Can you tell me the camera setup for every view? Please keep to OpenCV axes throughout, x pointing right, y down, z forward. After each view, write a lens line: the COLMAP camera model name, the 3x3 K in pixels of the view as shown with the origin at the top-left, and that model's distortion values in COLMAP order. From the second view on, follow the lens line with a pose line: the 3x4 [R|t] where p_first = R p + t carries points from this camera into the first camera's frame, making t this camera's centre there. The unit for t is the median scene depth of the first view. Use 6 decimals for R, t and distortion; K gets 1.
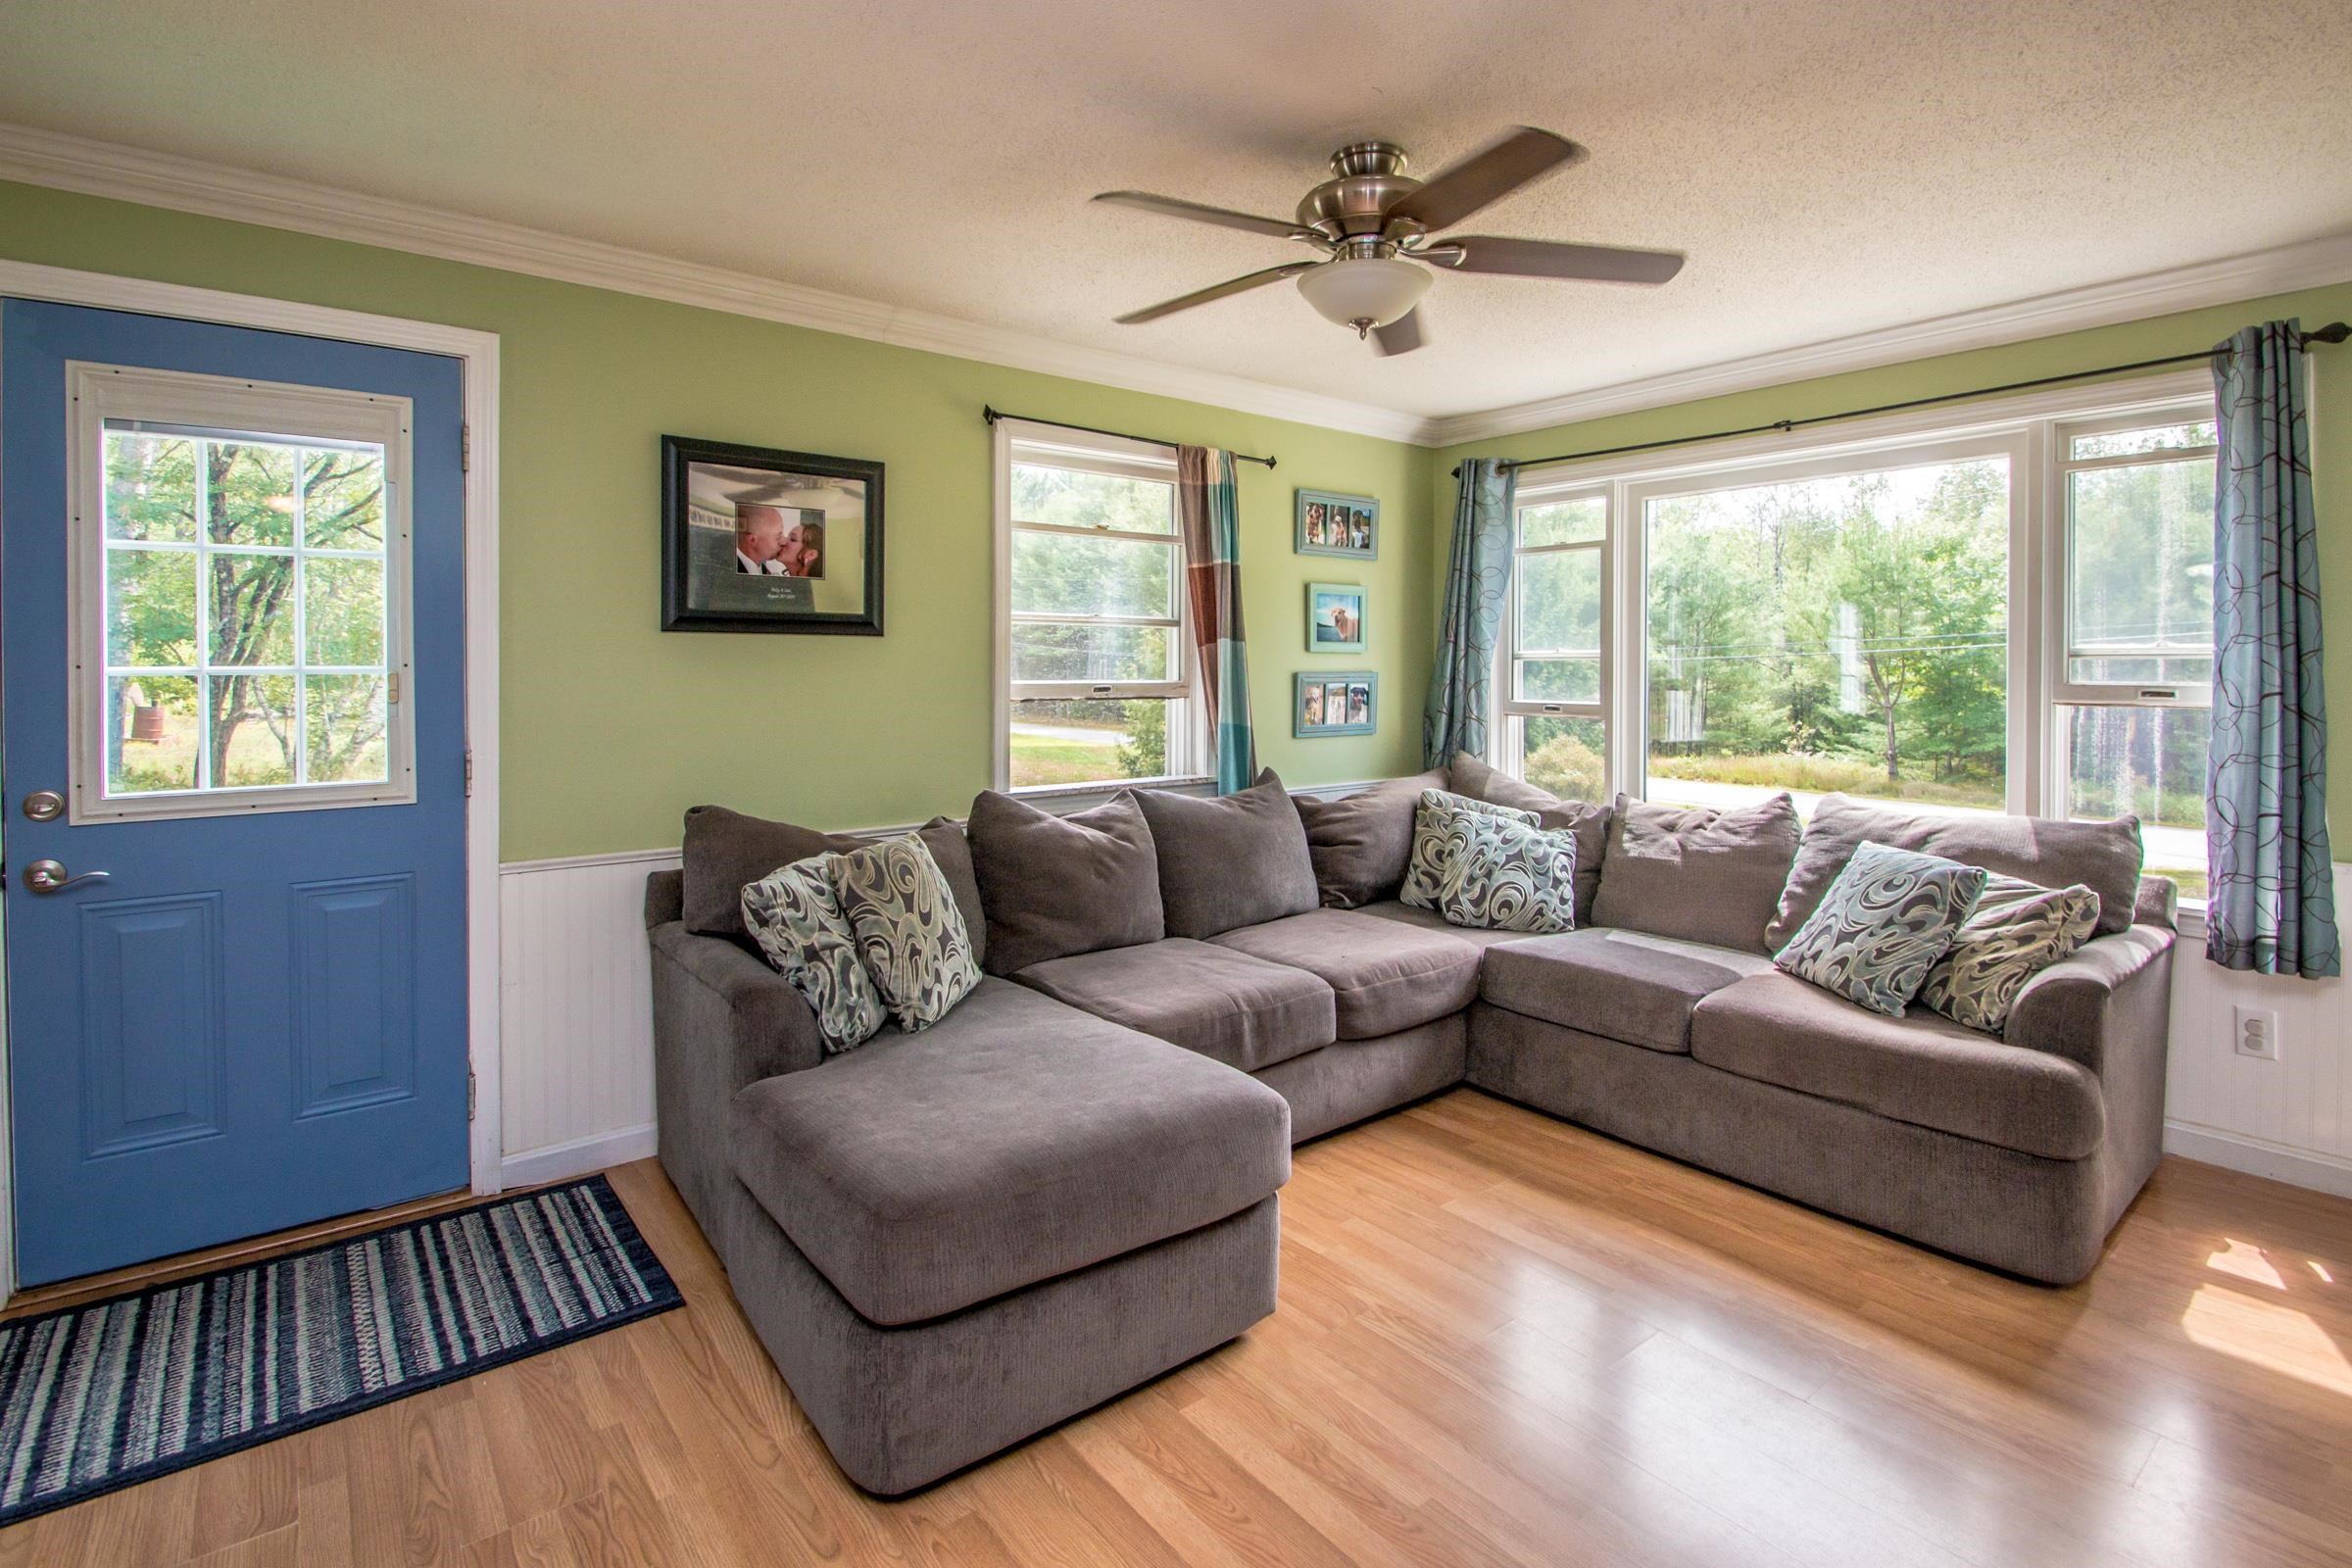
lens RADIAL K [[1143.4, 0, 1189.6], [0, 1143.4, 674.5], [0, 0, 1]] dist [-0.000144, -0.006832]
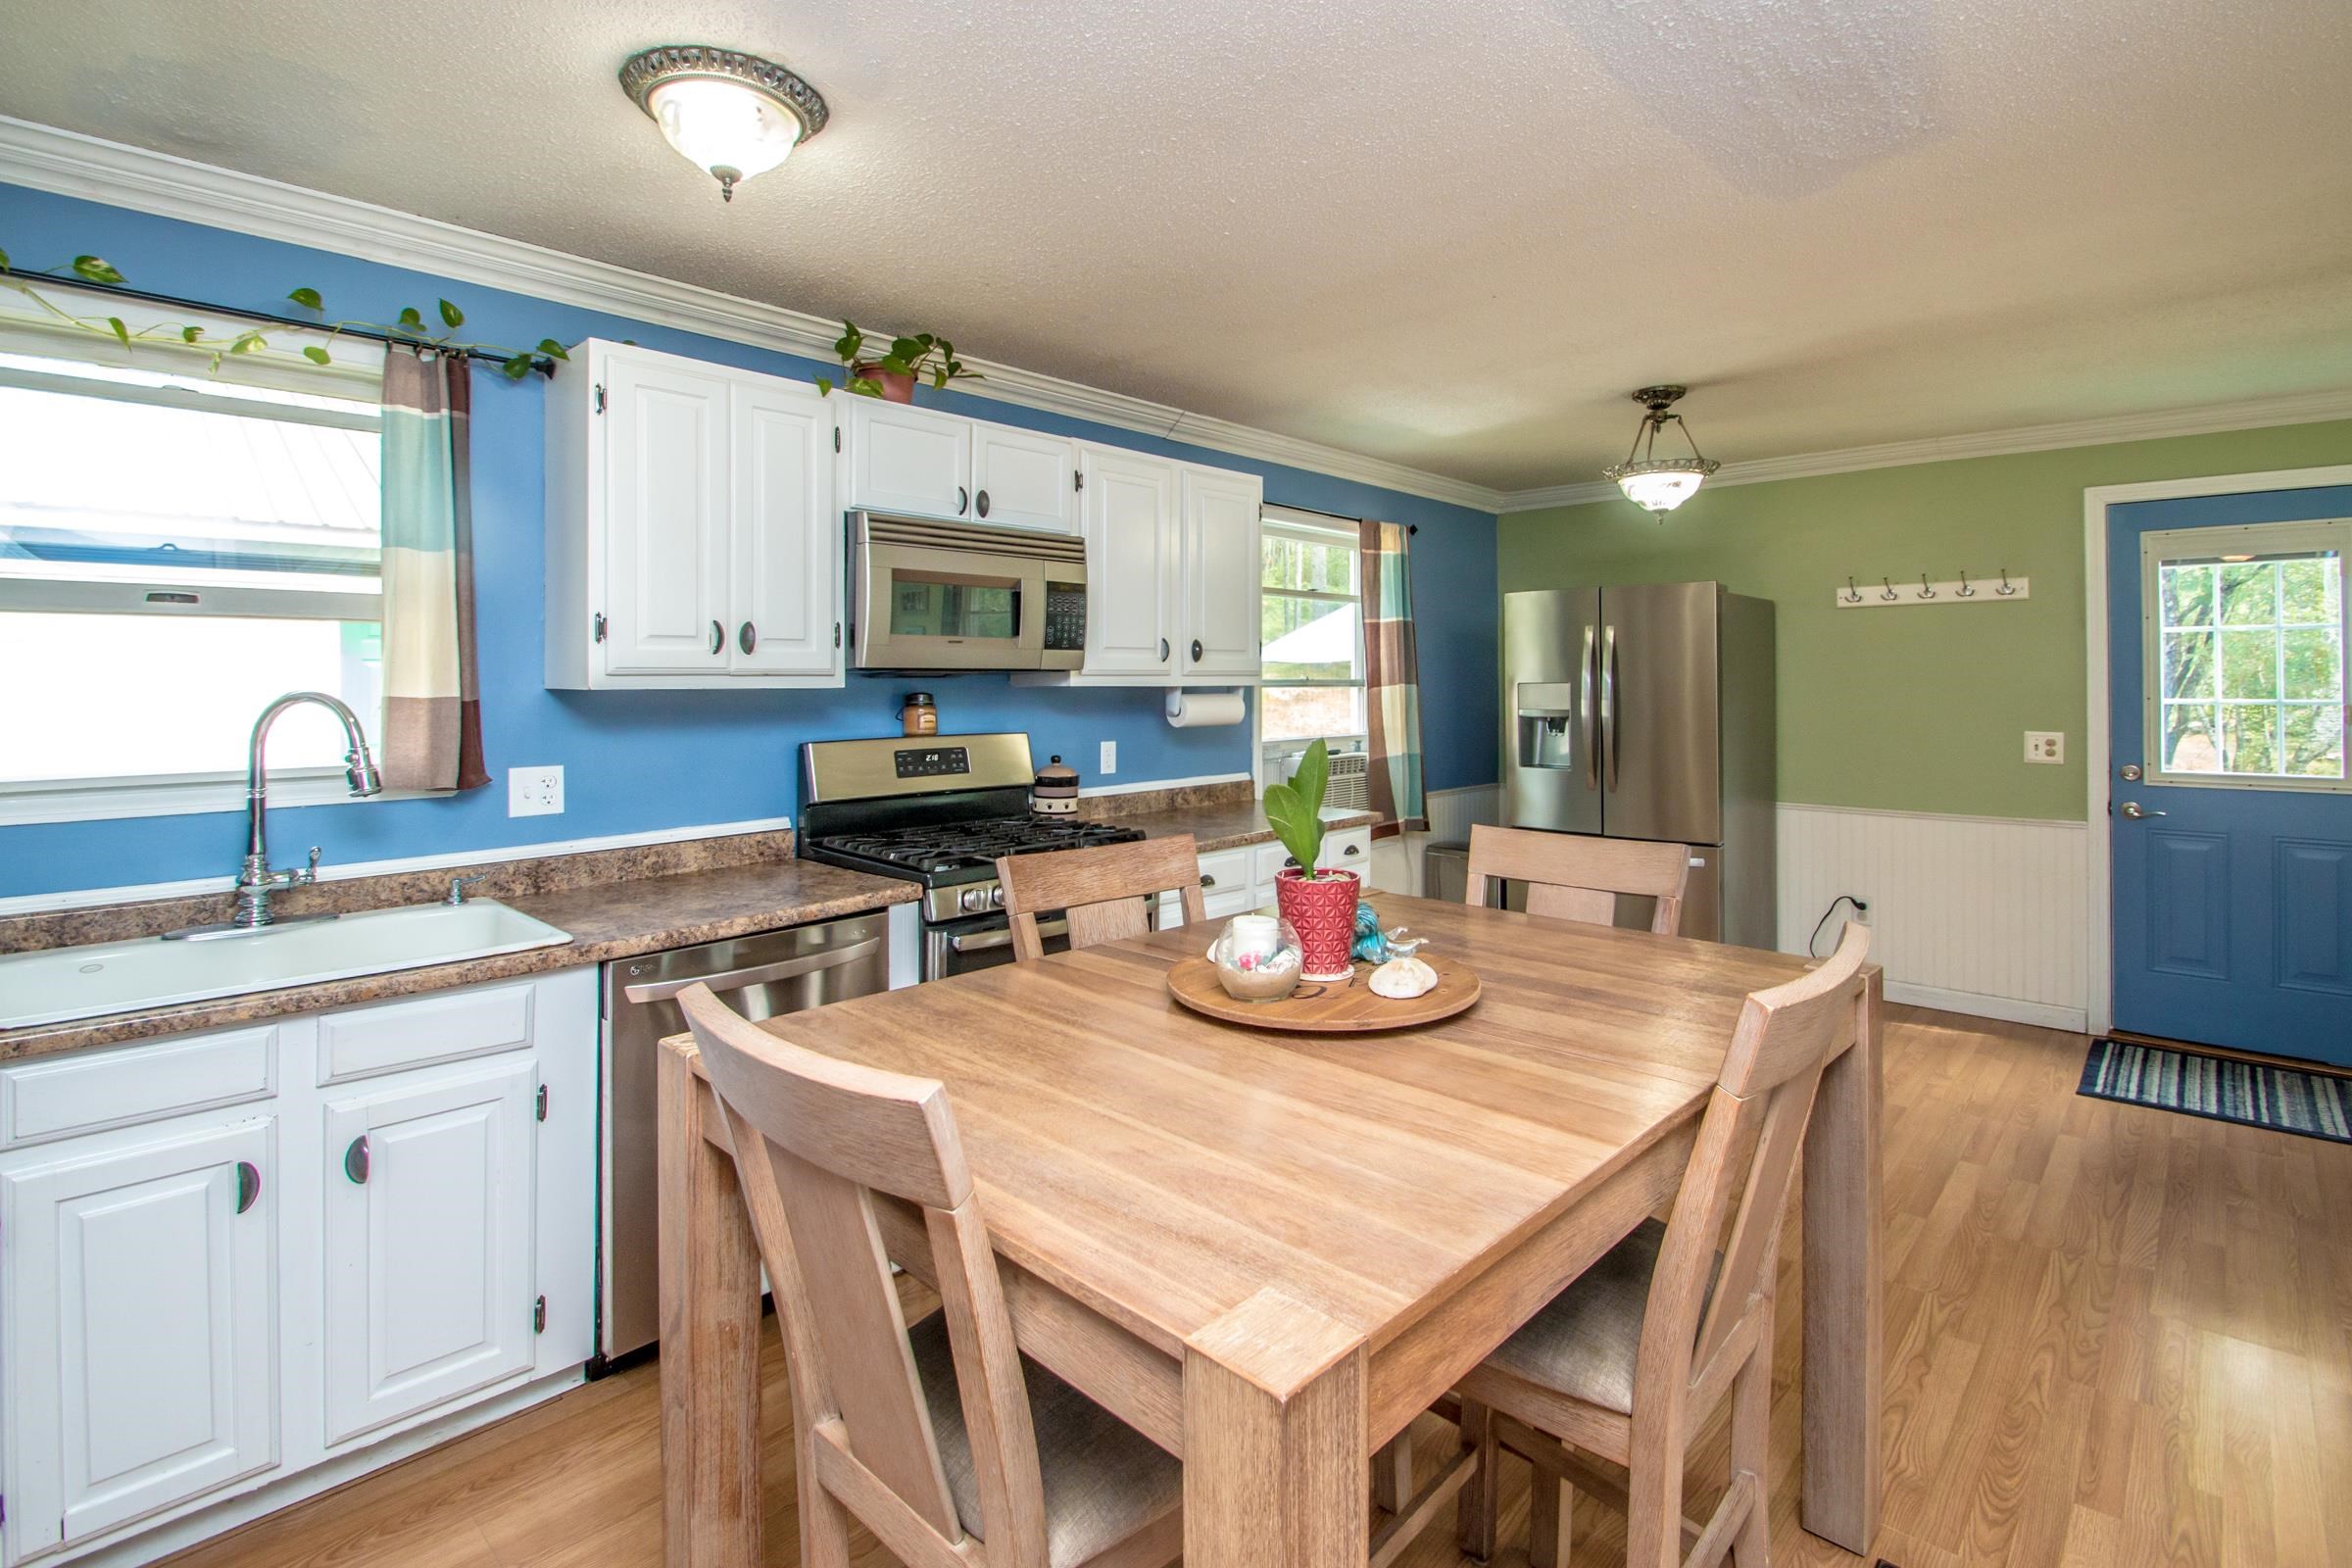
lens RADIAL K [[1143.4, 0, 1189.6], [0, 1143.4, 674.5], [0, 0, 1]] dist [-0.000144, -0.006832]
pose [[0.168310, -0.004829, -0.985722, 0.587435], [-0.006092, 0.999964, -0.005939, -0.026437], [0.985715, 0.007005, 0.168275, -0.854878]]
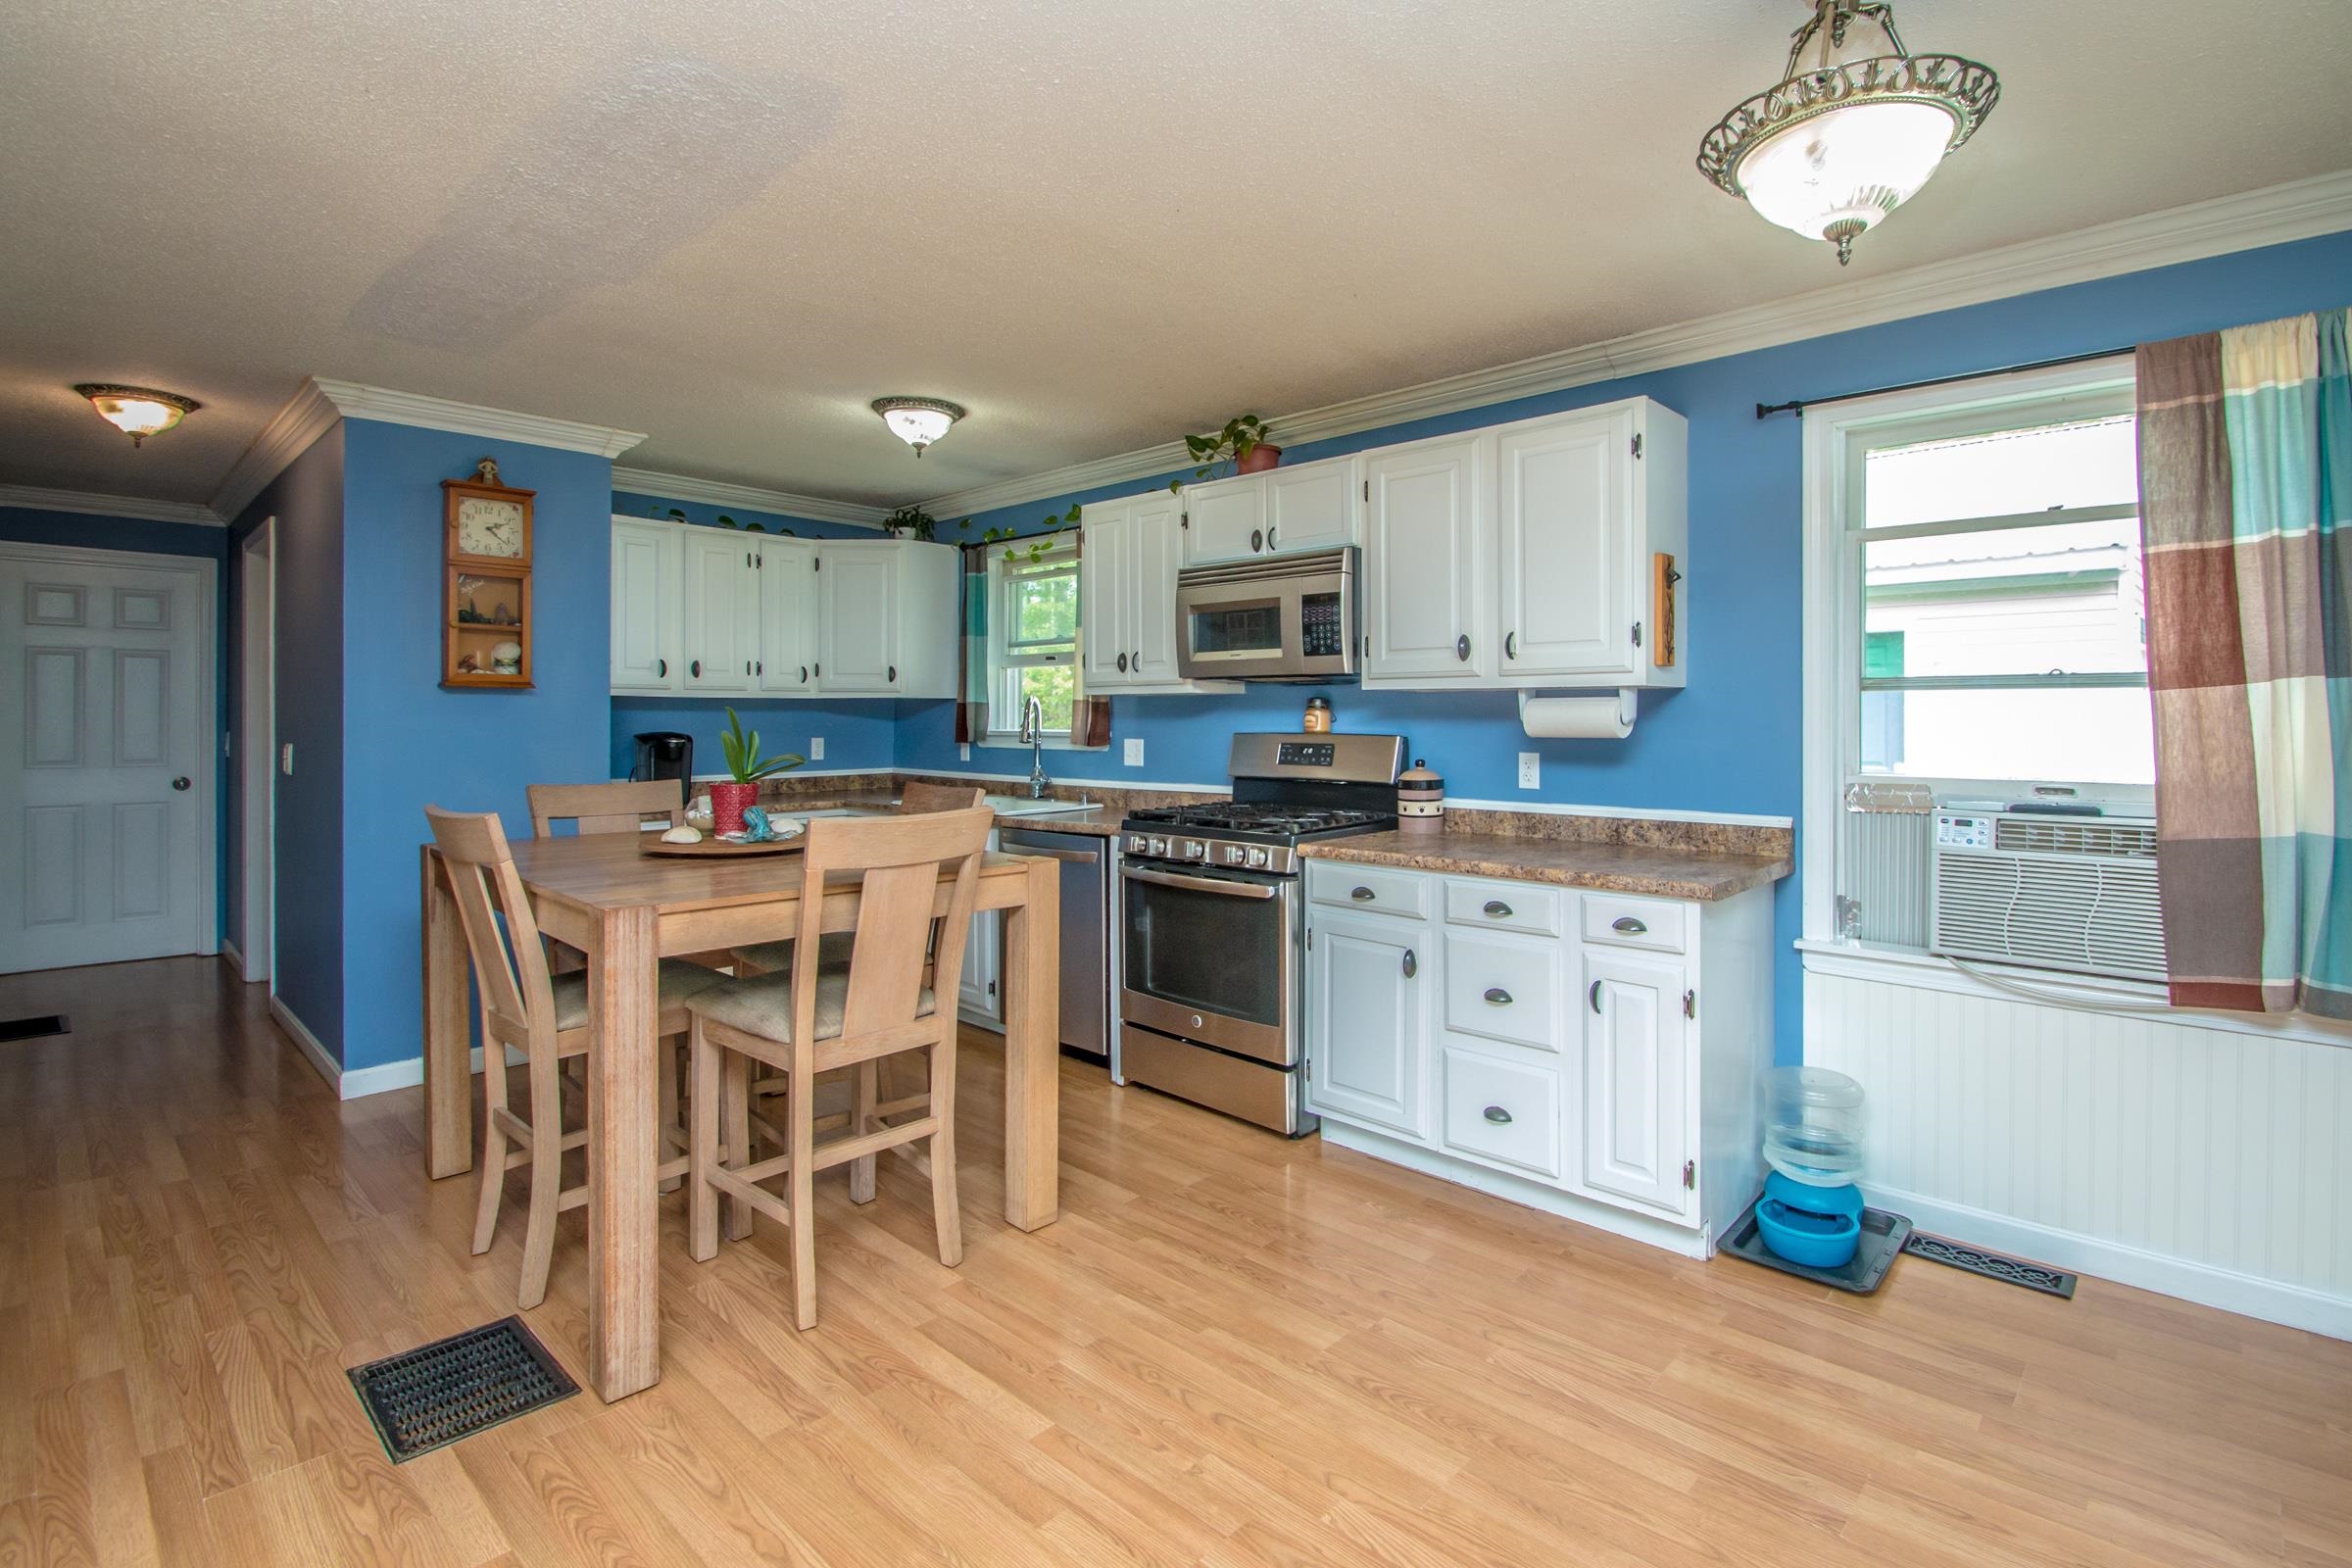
lens RADIAL K [[1143.0, 0, 1211.8], [0, 1143.0, 712.8], [0, 0, 1]] dist [-0.001684, -0.000416]
pose [[-0.988715, -0.001133, -0.149803, -0.476087], [-0.001946, 0.999984, 0.005280, 0.004365], [0.149794, 0.005512, -0.988702, 0.755597]]
